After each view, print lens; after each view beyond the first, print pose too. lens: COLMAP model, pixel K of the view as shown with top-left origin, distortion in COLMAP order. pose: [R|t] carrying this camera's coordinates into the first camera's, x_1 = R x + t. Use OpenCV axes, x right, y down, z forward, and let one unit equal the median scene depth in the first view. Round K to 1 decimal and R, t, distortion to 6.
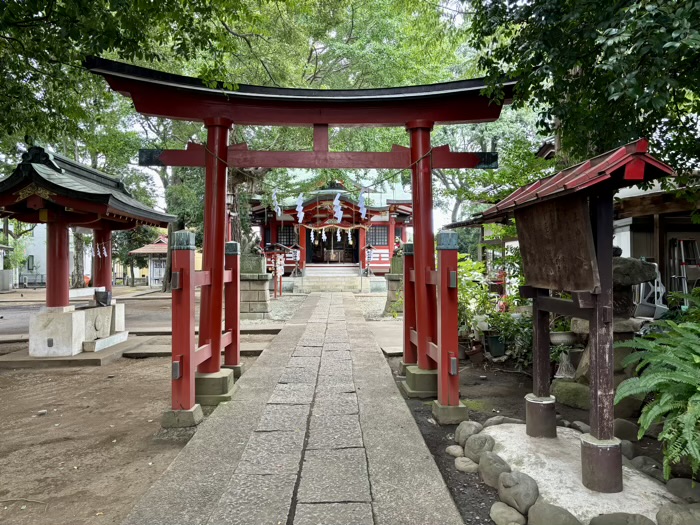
lens RADIAL K [[522.5, 0, 353.6], [0, 522.5, 263.8], [0, 0, 1]] dist [0.035040, -0.038548]
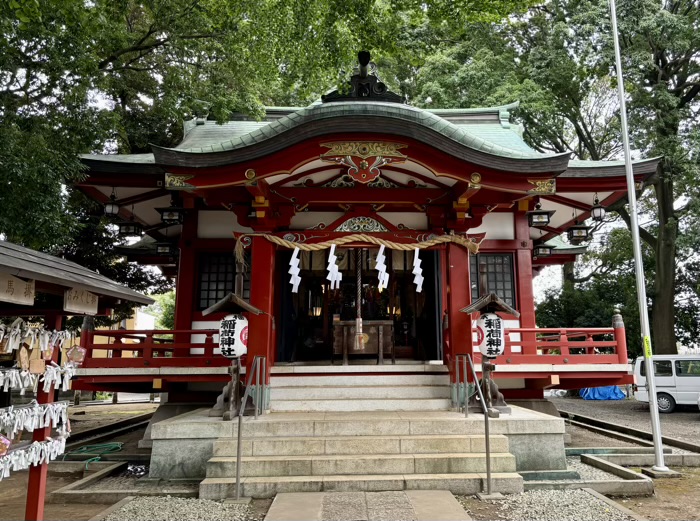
lens RADIAL K [[608.6, 0, 385.0], [0, 608.6, 234.3], [0, 0, 1]] dist [0.035464, -0.023734]
pose [[0.999638, -0.000573, 0.026893, -0.036281], [0.005699, 0.981584, -0.190944, -0.007008], [-0.026288, 0.191028, 0.981233, 0.653188]]
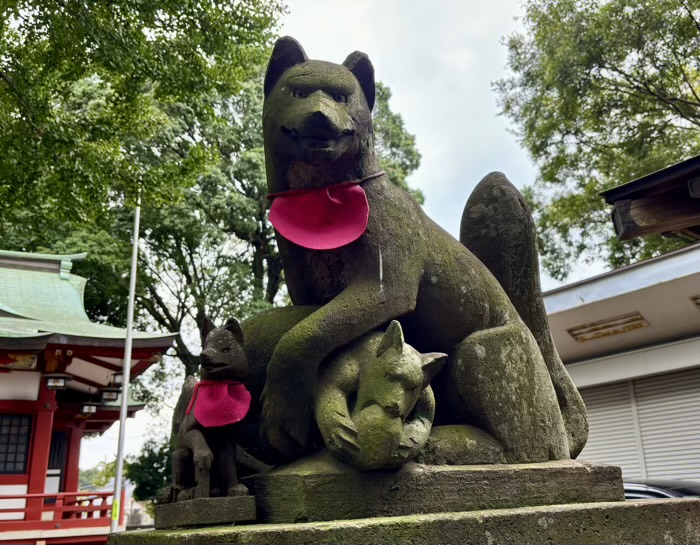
lens RADIAL K [[700.1, 0, 412.6], [0, 700.1, 274.0], [0, 0, 1]] dist [0.010404, 0.000000]
pose [[0.848211, 0.125220, 0.514644, 0.031147], [0.045596, 0.950782, -0.306487, -0.006885], [-0.527693, 0.283432, 0.800754, 0.509810]]
